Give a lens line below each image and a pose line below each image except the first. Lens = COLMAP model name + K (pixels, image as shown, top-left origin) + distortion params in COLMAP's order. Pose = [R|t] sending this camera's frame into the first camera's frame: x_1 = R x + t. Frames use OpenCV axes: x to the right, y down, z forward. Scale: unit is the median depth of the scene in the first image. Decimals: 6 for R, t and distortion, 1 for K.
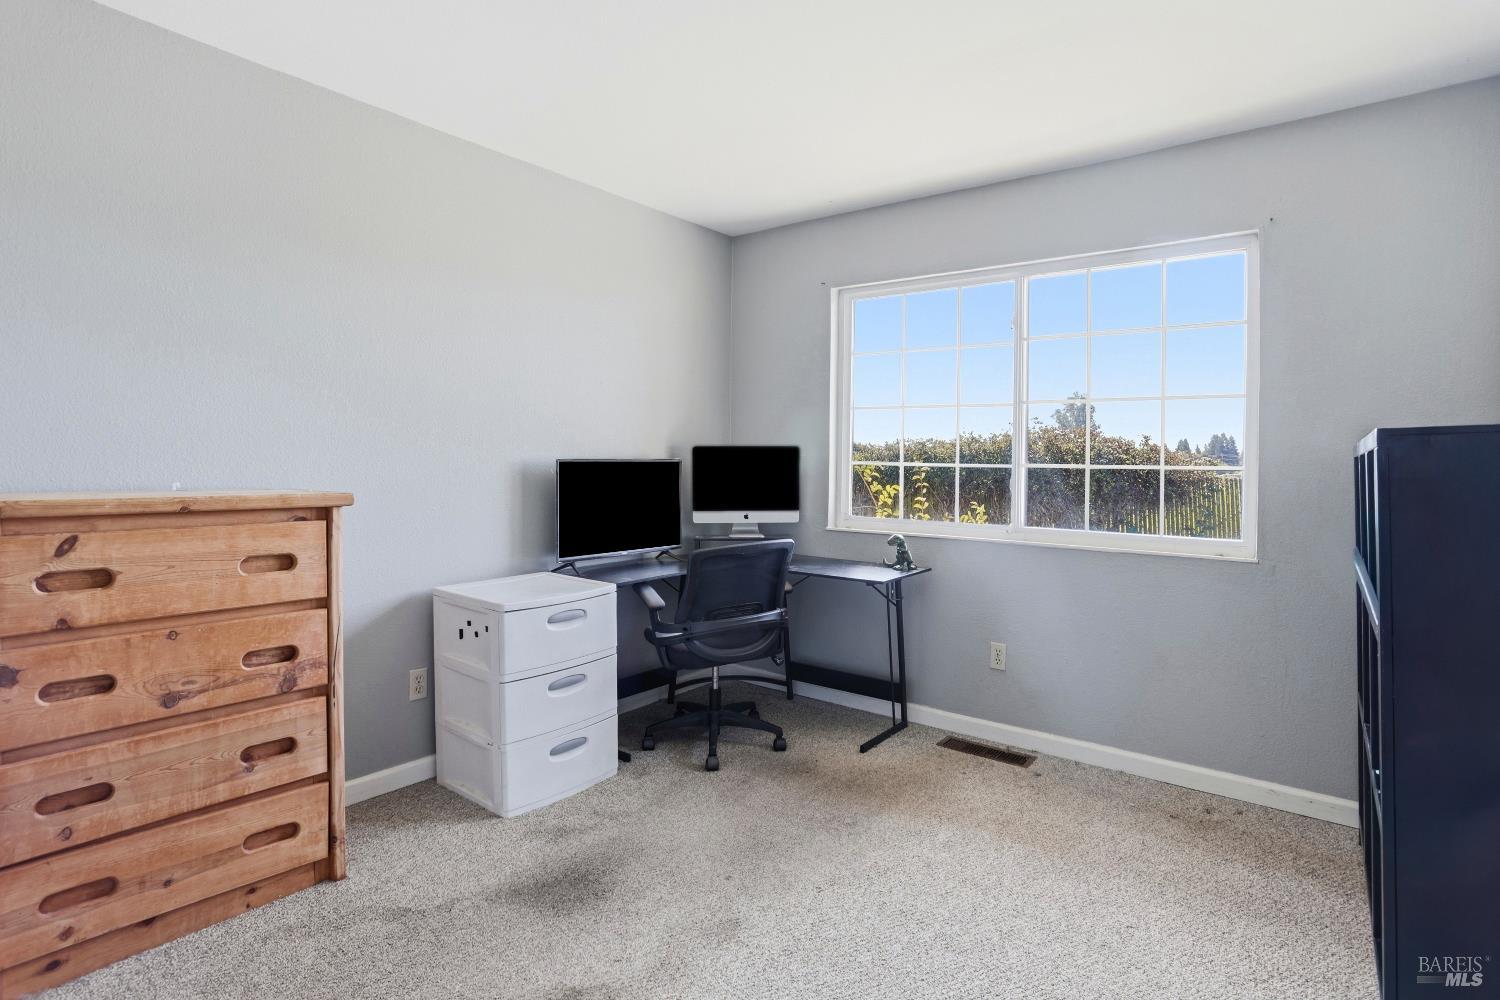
lens RADIAL K [[742.8, 0, 753.6], [0, 742.8, 488.9], [0, 0, 1]] dist [-0.067888, 0.019014]
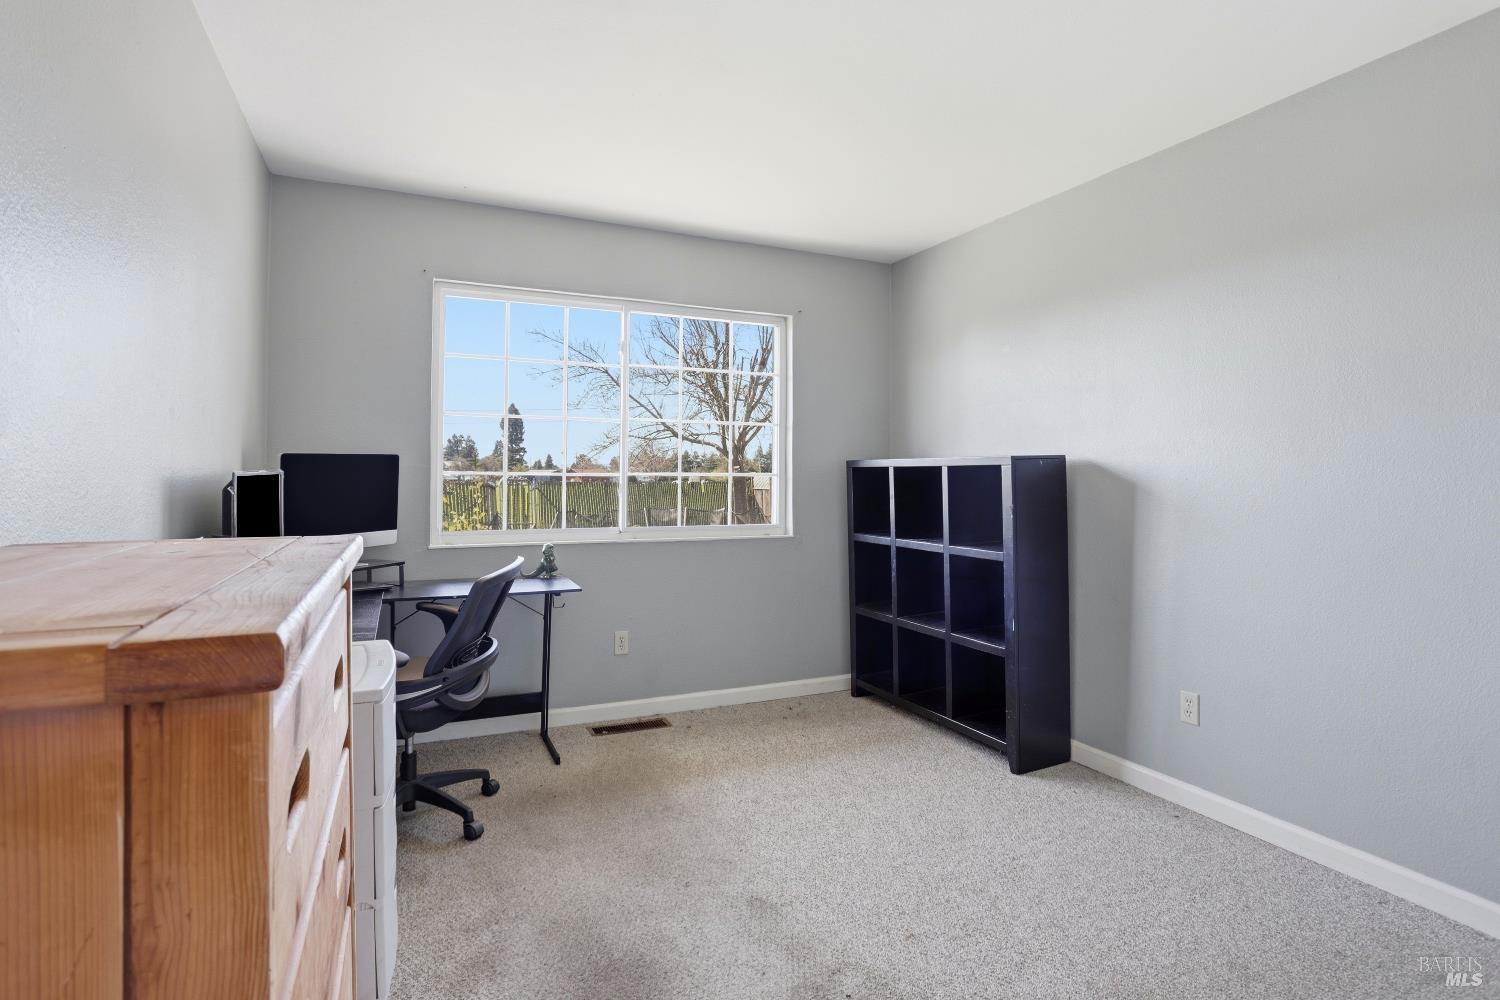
lens RADIAL K [[742.8, 0, 753.6], [0, 742.8, 488.9], [0, 0, 1]] dist [-0.067888, 0.019014]
pose [[0.453807, -0.026927, 0.890693, -0.634450], [0.032212, 0.999386, 0.013801, -0.020225], [-0.890518, 0.022428, 0.454396, 0.320934]]
